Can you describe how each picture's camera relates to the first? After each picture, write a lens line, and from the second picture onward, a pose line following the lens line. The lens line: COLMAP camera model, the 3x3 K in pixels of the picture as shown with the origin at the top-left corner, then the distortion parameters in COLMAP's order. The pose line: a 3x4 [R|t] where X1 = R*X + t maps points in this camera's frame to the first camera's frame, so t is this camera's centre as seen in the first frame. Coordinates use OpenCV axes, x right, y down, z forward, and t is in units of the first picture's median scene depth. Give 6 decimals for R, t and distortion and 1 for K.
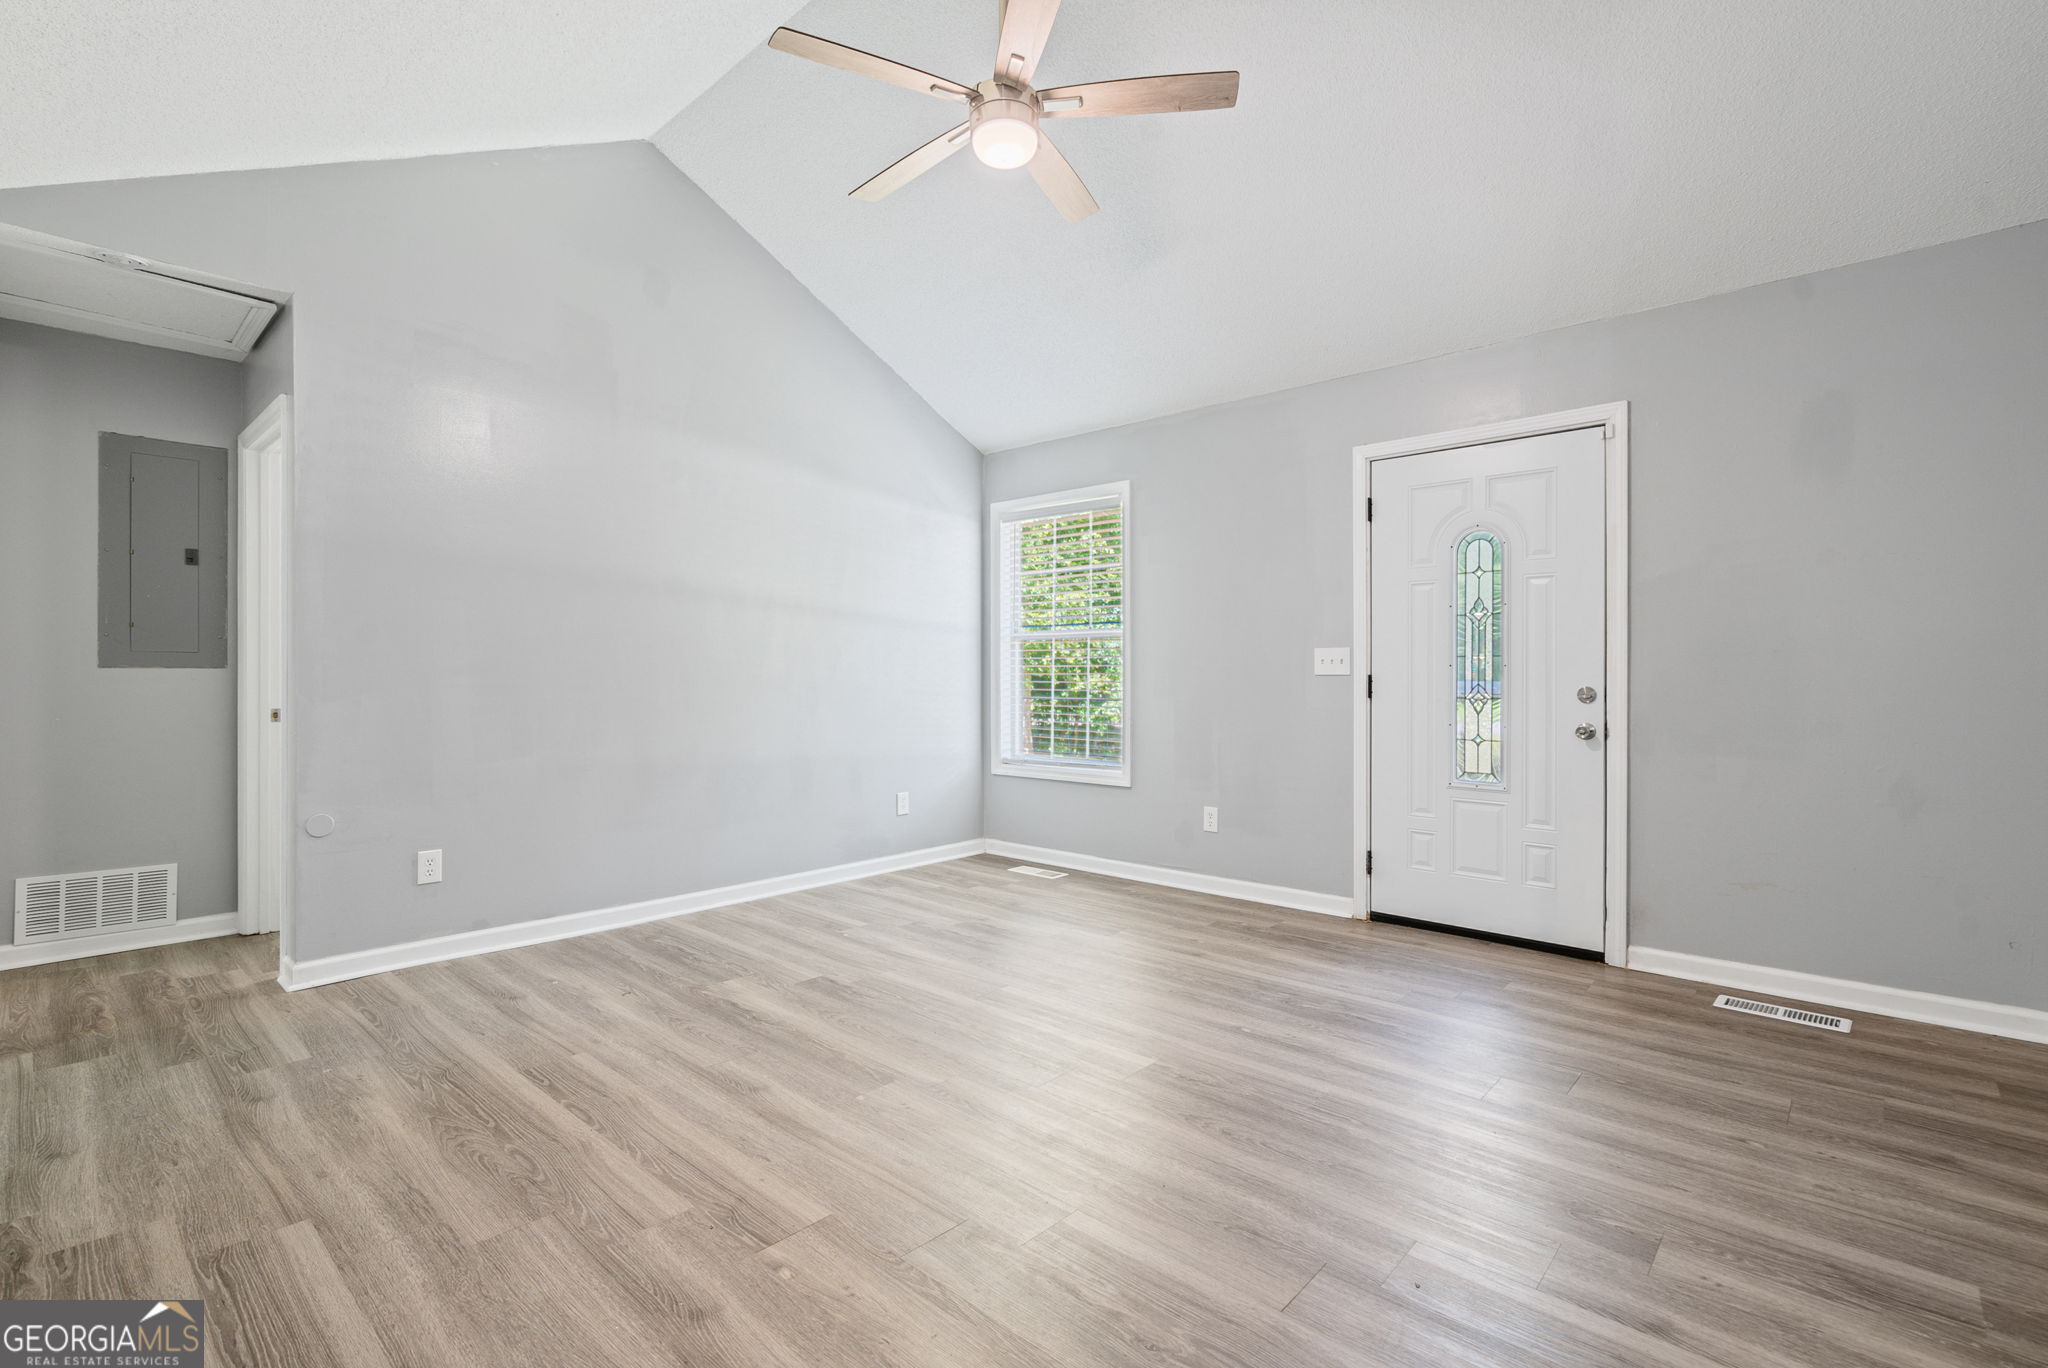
lens RADIAL K [[940.7, 0, 1034.4], [0, 940.7, 653.9], [0, 0, 1]] dist [-0.004194, 0.000695]
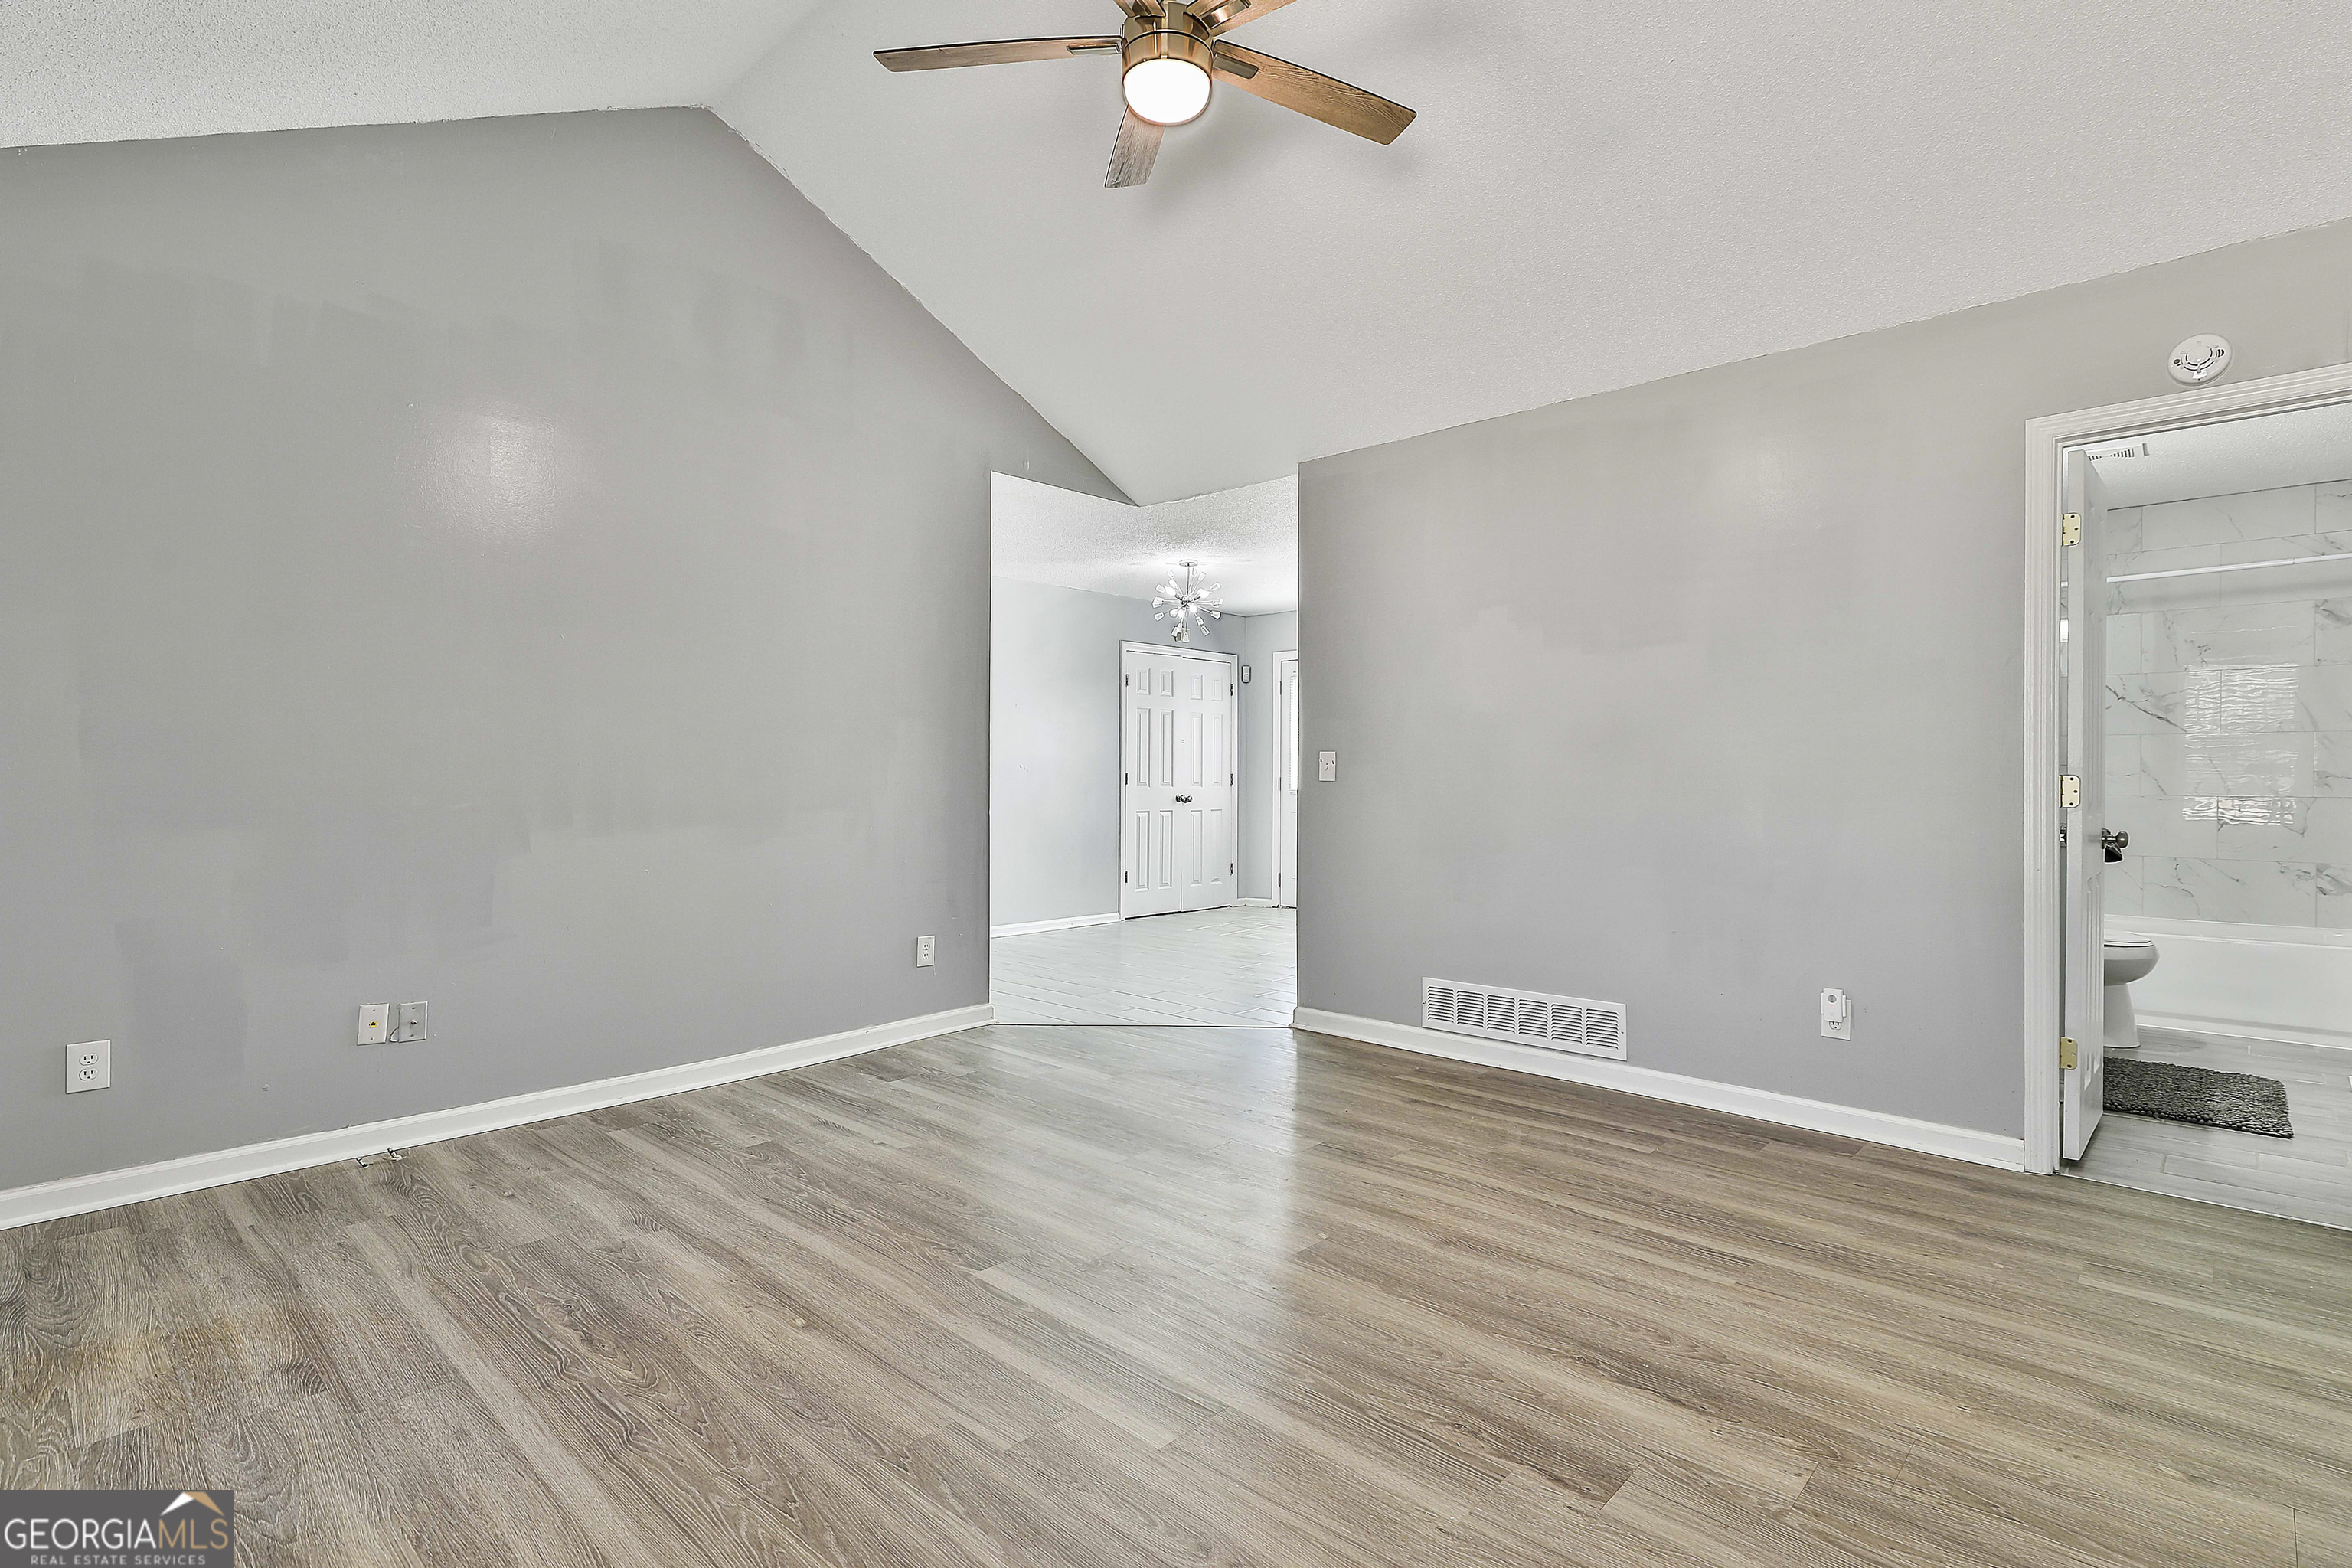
lens RADIAL K [[1136.0, 0, 1193.6], [0, 1136.0, 773.5], [0, 0, 1]] dist [-0.003697, 0.002704]
pose [[-0.999949, 0.001284, 0.010058, -0.063747], [0.001087, 0.999808, -0.019586, 0.035009], [-0.010081, -0.019574, -0.999758, 1.979406]]
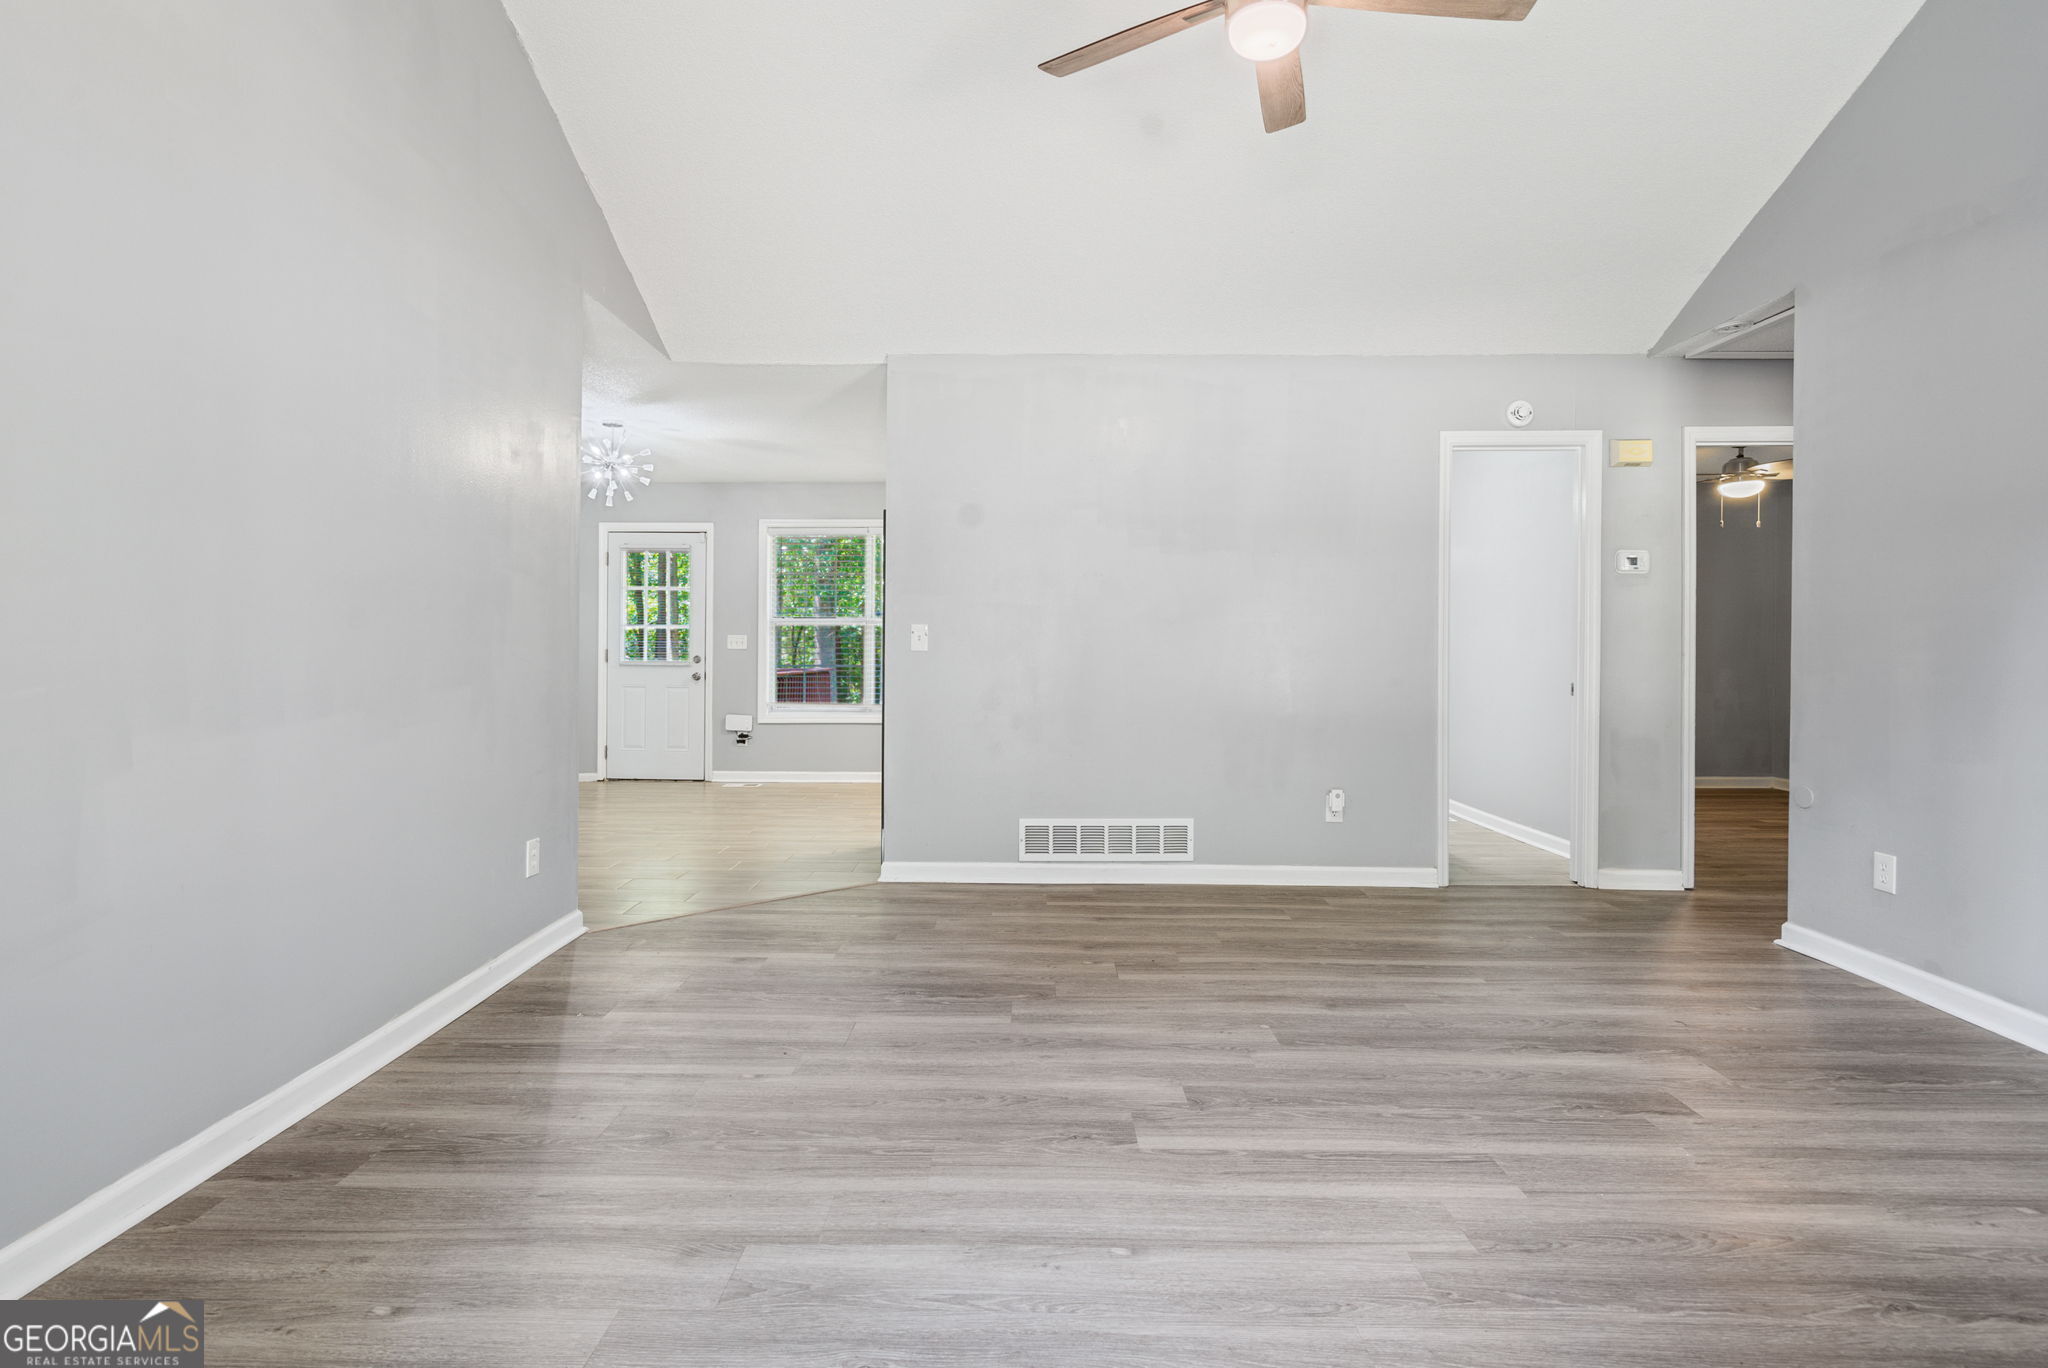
lens RADIAL K [[975.6, 0, 1026.8], [0, 975.6, 669.6], [0, 0, 1]] dist [-0.003960, 0.001229]
pose [[-0.746642, 0.012574, -0.665107, 0.739876], [0.010891, 0.999918, 0.006678, 0.032529], [0.665137, -0.002258, -0.746718, 1.561459]]
